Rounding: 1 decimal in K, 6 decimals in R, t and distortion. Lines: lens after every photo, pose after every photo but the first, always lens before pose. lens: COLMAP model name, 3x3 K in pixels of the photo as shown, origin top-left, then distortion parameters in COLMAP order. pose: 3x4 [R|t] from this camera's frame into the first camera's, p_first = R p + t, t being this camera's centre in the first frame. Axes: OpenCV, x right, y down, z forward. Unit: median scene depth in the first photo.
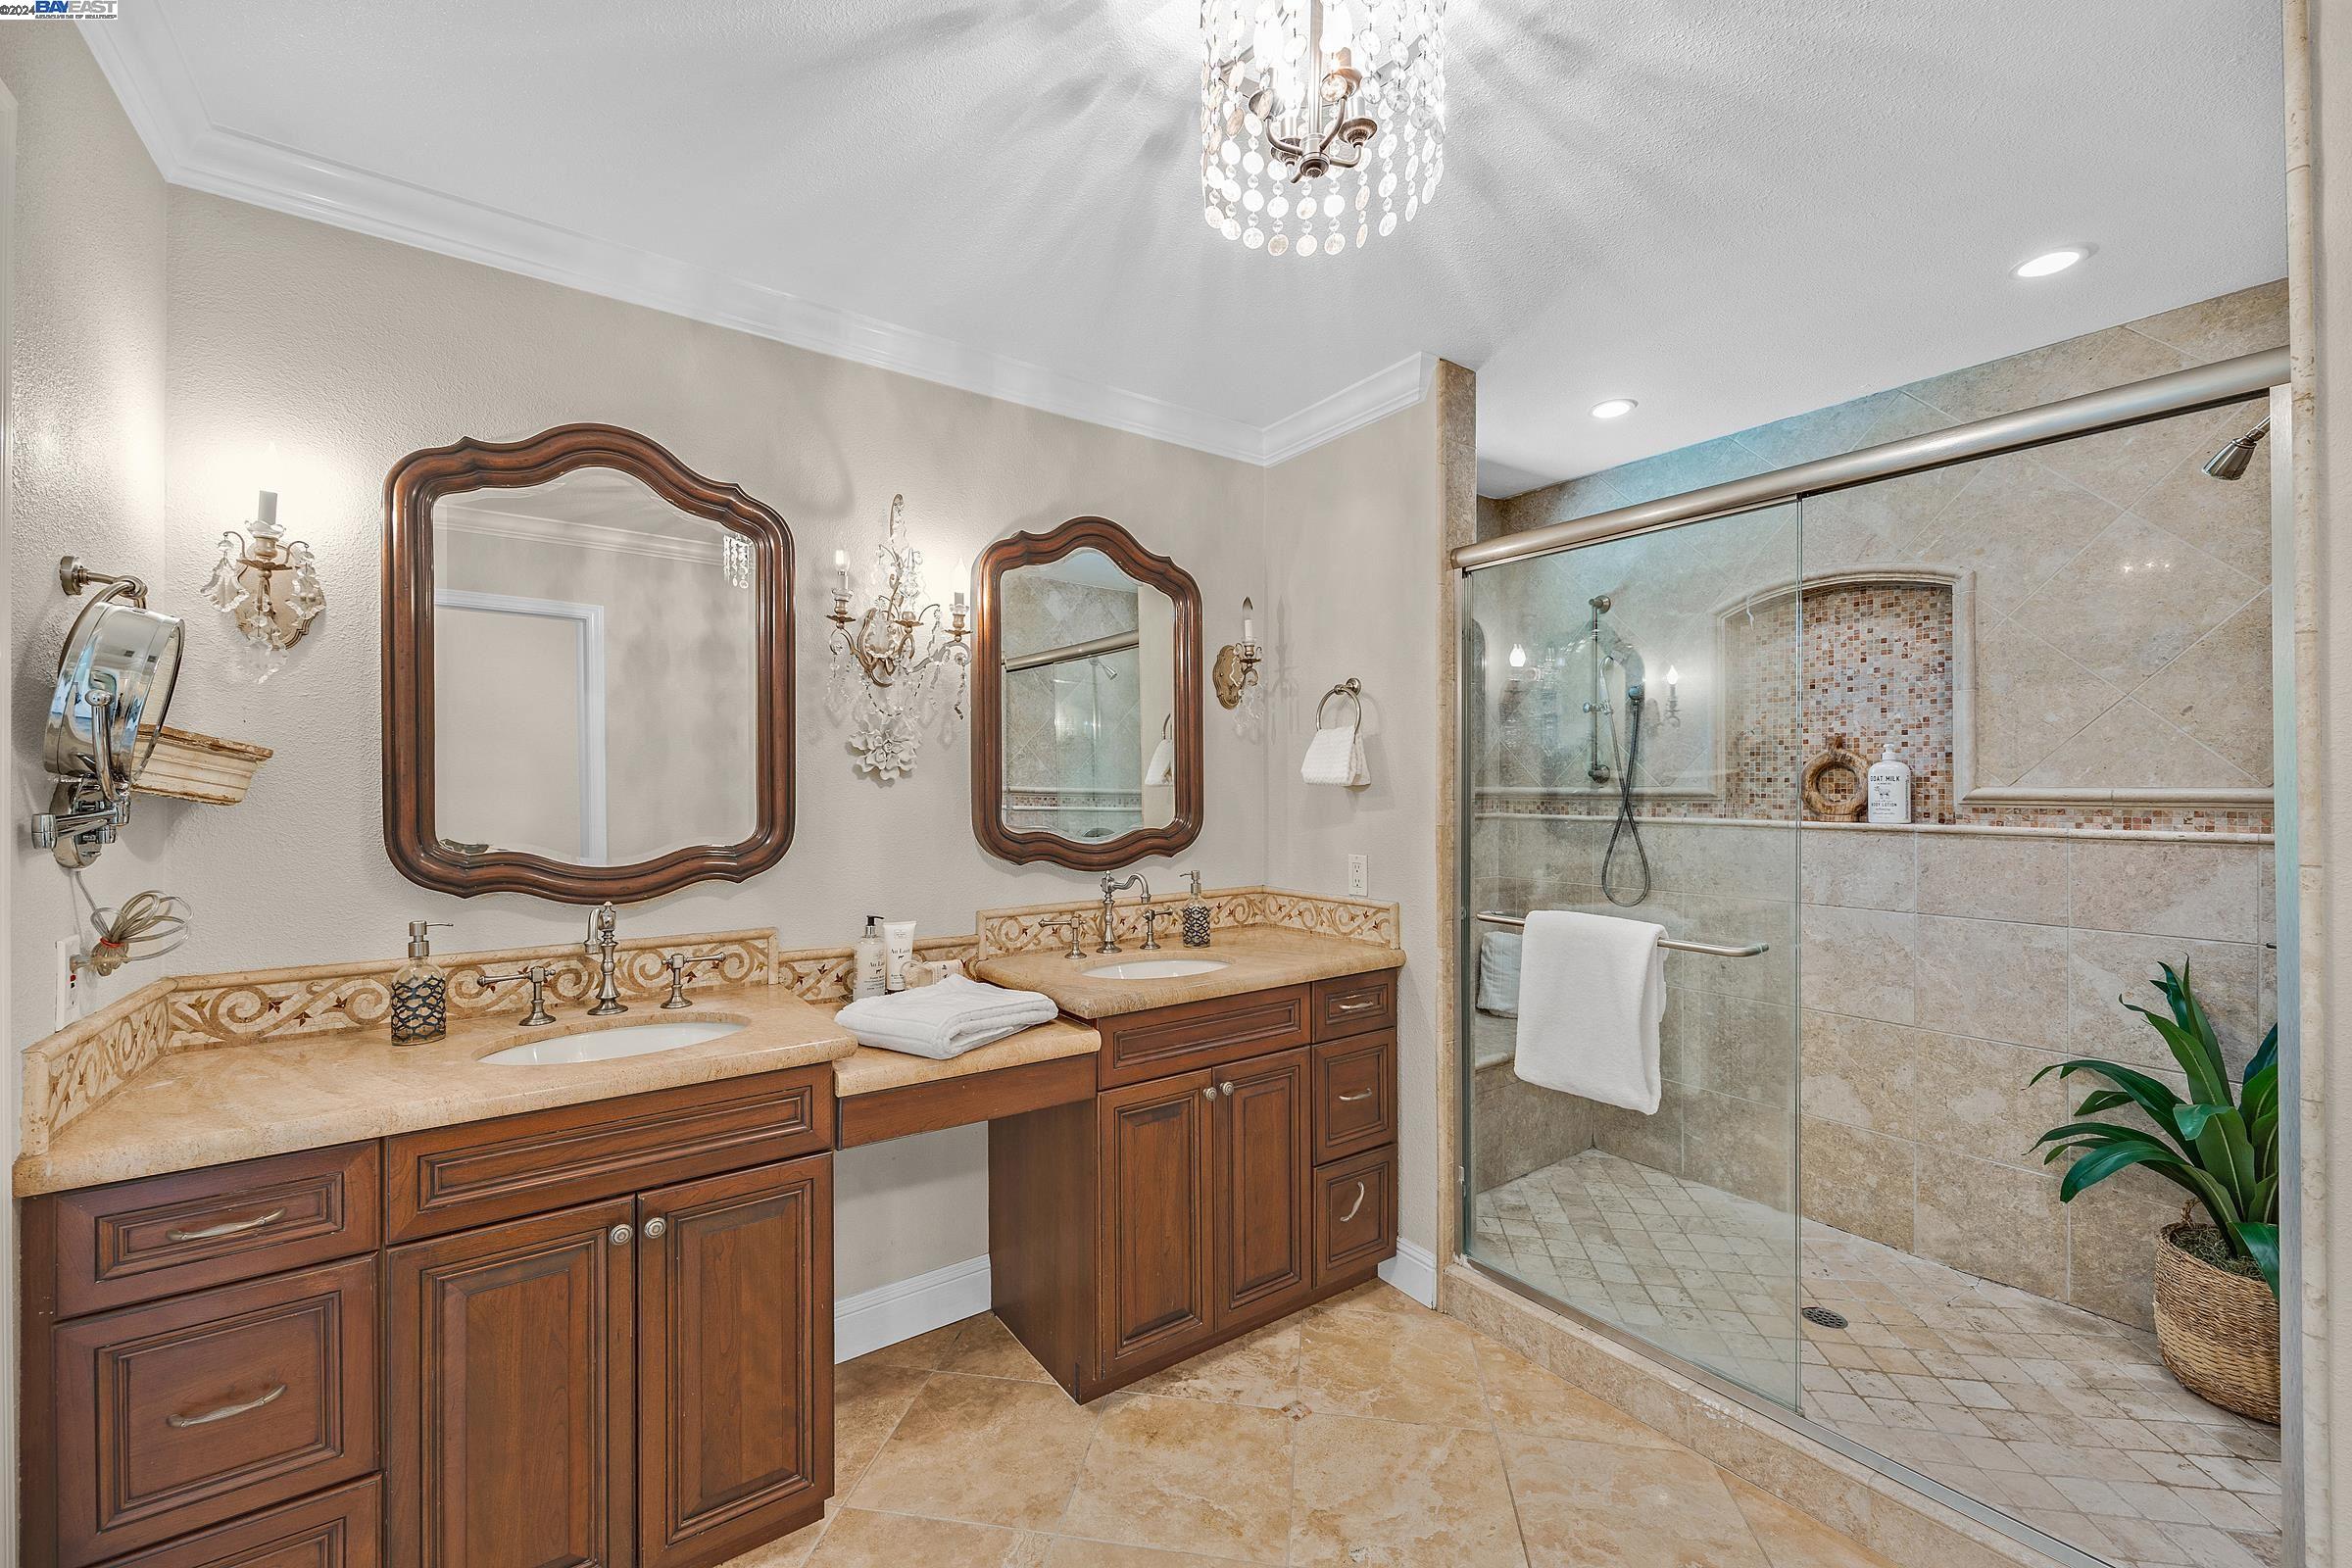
lens RADIAL K [[944.4, 0, 1177.2], [0, 944.4, 784.0], [0, 0, 1]] dist [-0.003367, 0.000500]
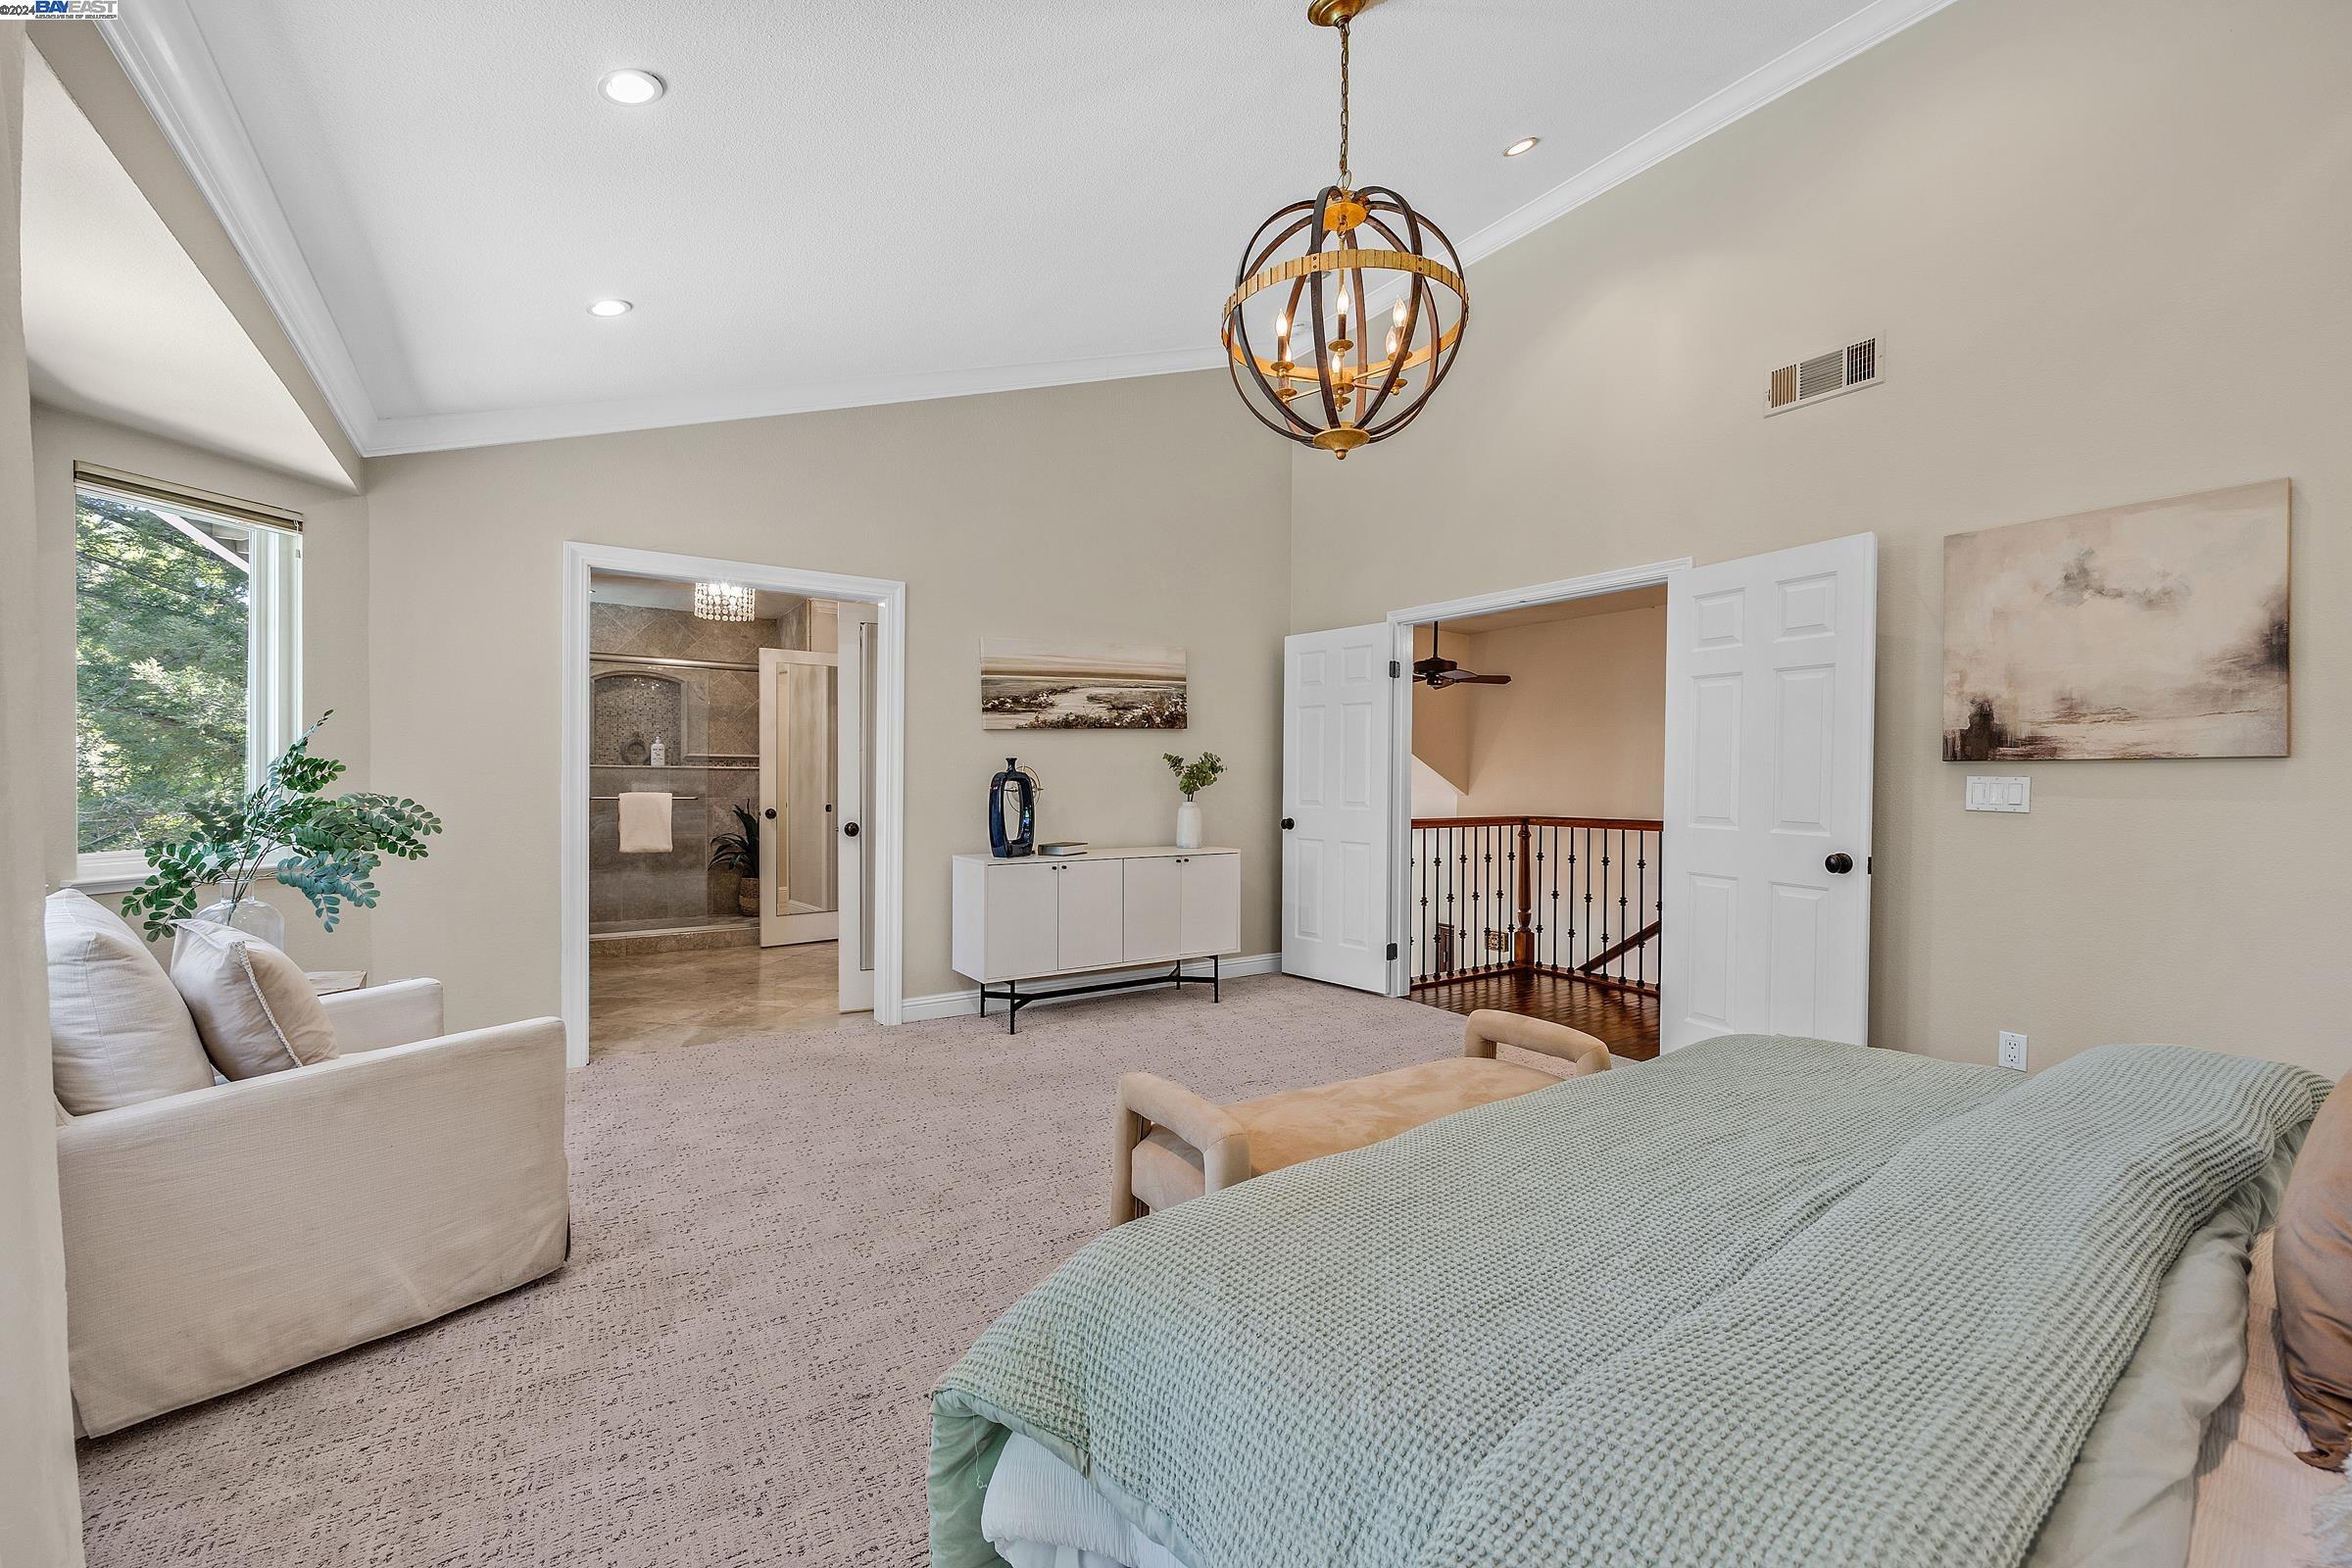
lens RADIAL K [[944.4, 0, 1185.0], [0, 944.4, 789.8], [0, 0, 1]] dist [-0.003367, 0.000500]
pose [[0.000588, -0.000756, 1.000000, -2.285809], [-0.009392, 0.999956, 0.000762, 0.109949], [-0.999956, -0.009393, 0.000581, -0.614596]]
